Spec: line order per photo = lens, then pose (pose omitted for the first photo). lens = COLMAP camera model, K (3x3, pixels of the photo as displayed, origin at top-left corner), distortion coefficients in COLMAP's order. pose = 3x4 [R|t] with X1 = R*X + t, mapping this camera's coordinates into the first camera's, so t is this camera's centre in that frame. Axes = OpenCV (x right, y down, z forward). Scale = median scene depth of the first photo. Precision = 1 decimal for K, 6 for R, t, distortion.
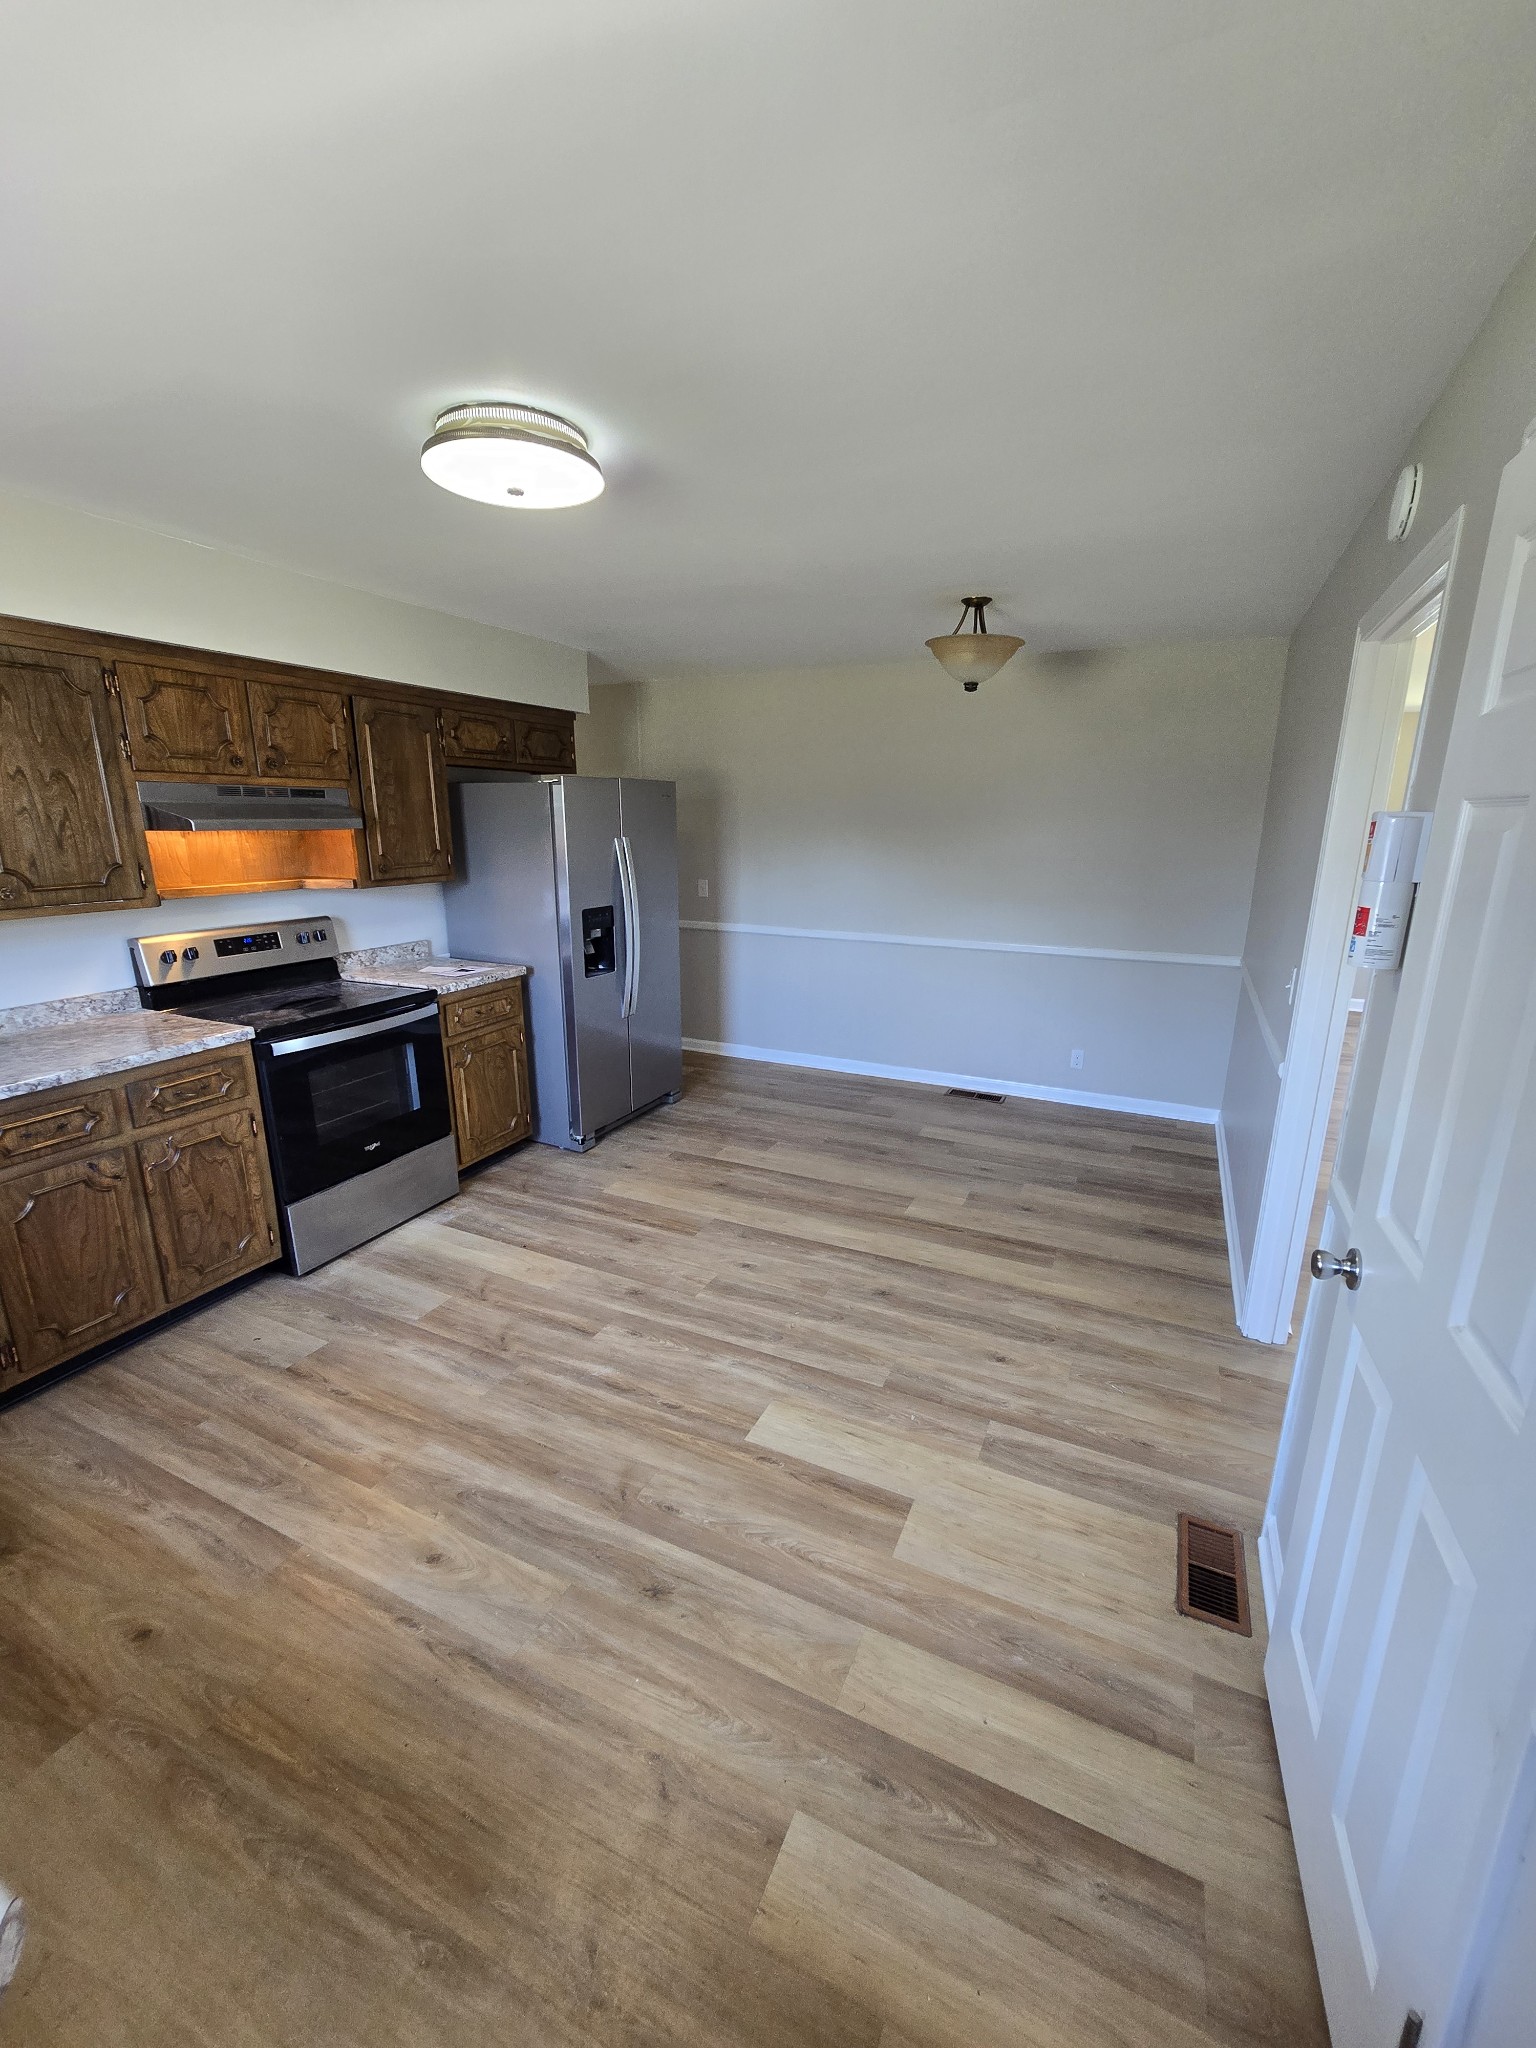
lens RADIAL K [[836.6, 0, 771.7], [0, 836.6, 1034.4], [0, 0, 1]] dist [-0.002569, 0.001476]
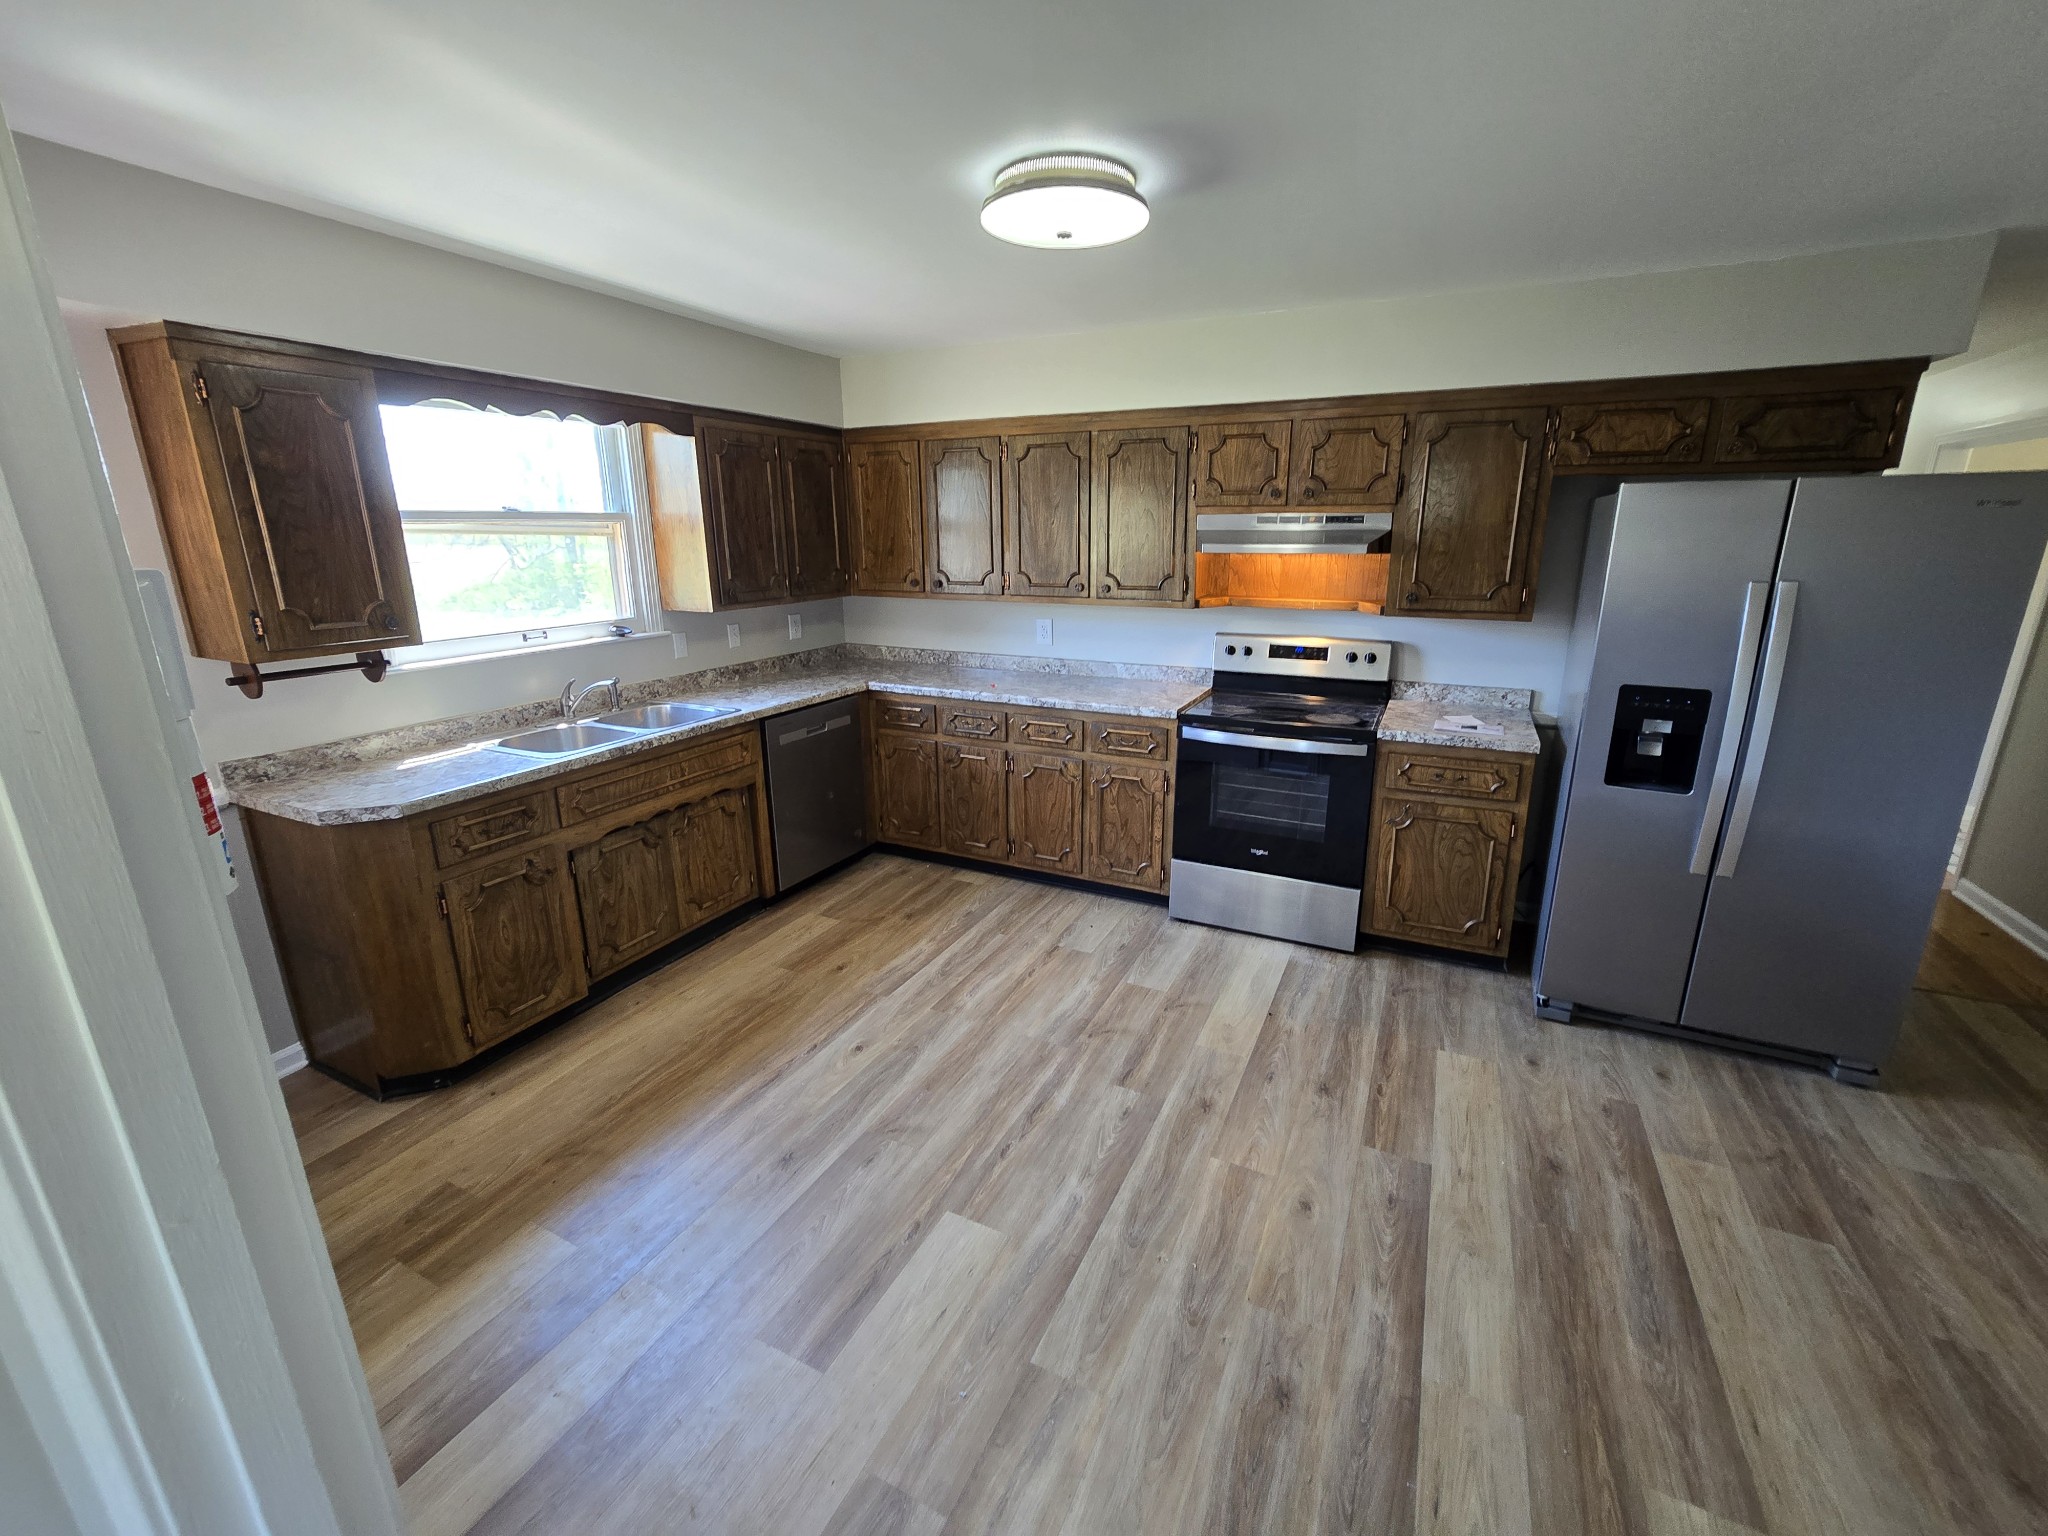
lens RADIAL K [[836.6, 0, 1047.6], [0, 836.6, 752.2], [0, 0, 1]] dist [-0.002569, 0.001476]
pose [[0.000263, 0.255221, -0.966883, 0.583925], [-0.249938, 0.936212, 0.247058, -0.203274], [0.968262, 0.241596, 0.064036, 0.722964]]
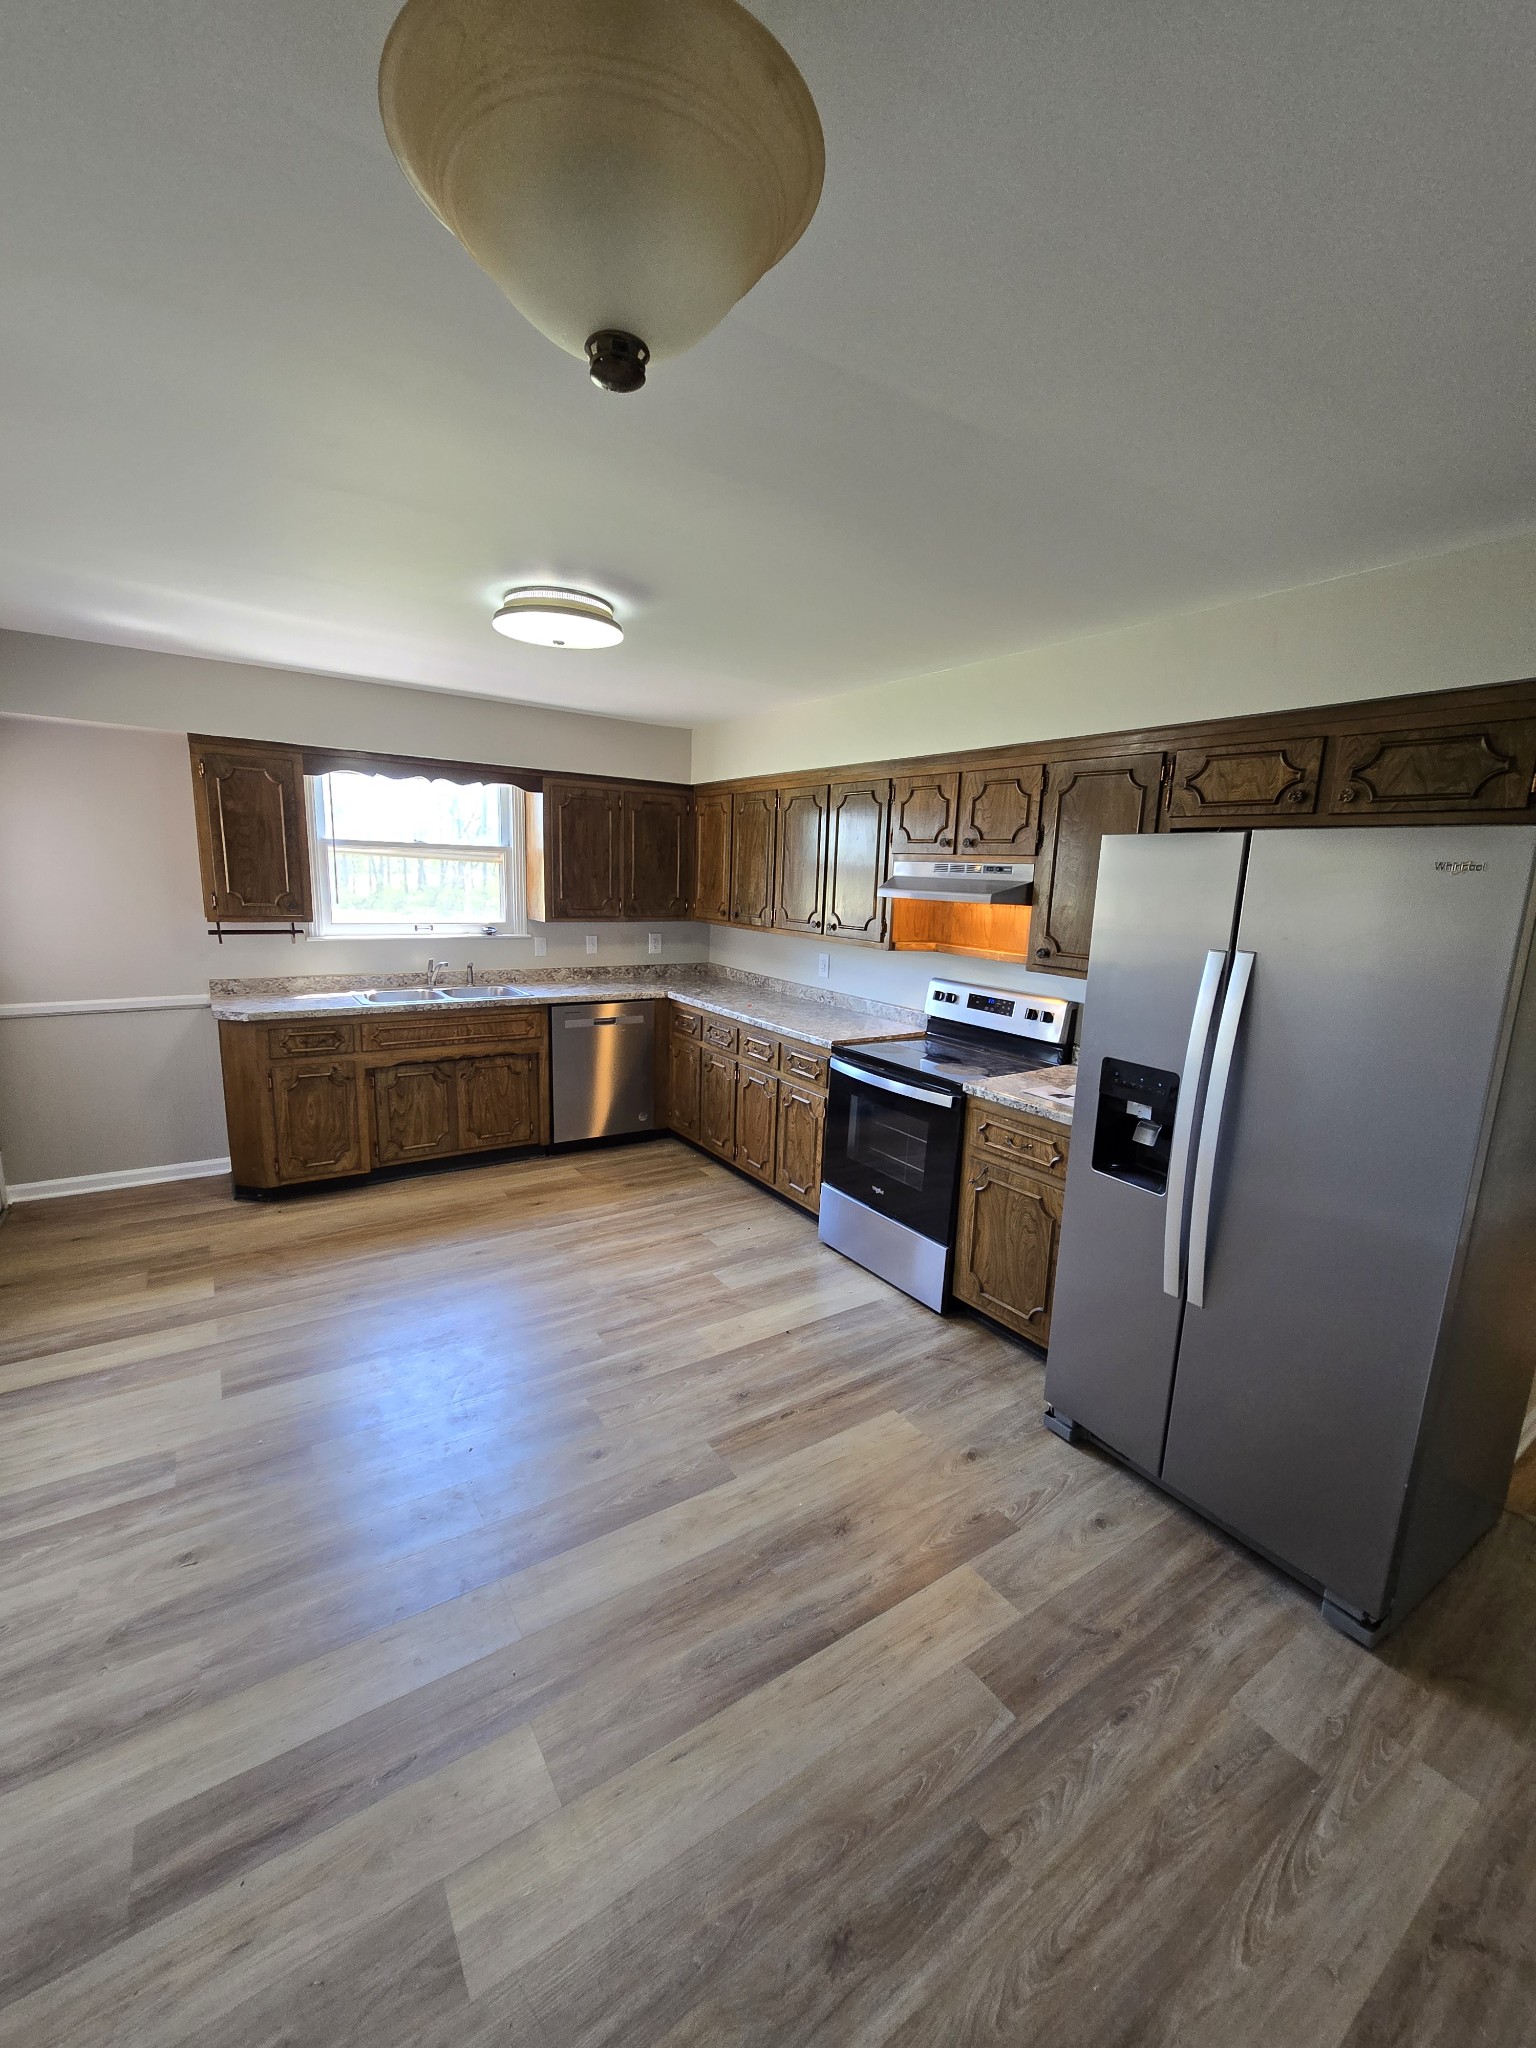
lens RADIAL K [[836.6, 0, 785.1], [0, 836.6, 1036.6], [0, 0, 1]] dist [-0.002569, 0.001476]
pose [[-0.498737, 0.145698, -0.854420, 0.528418], [-0.258531, 0.915892, 0.307089, -0.388474], [0.827299, 0.374050, -0.419122, 1.440237]]
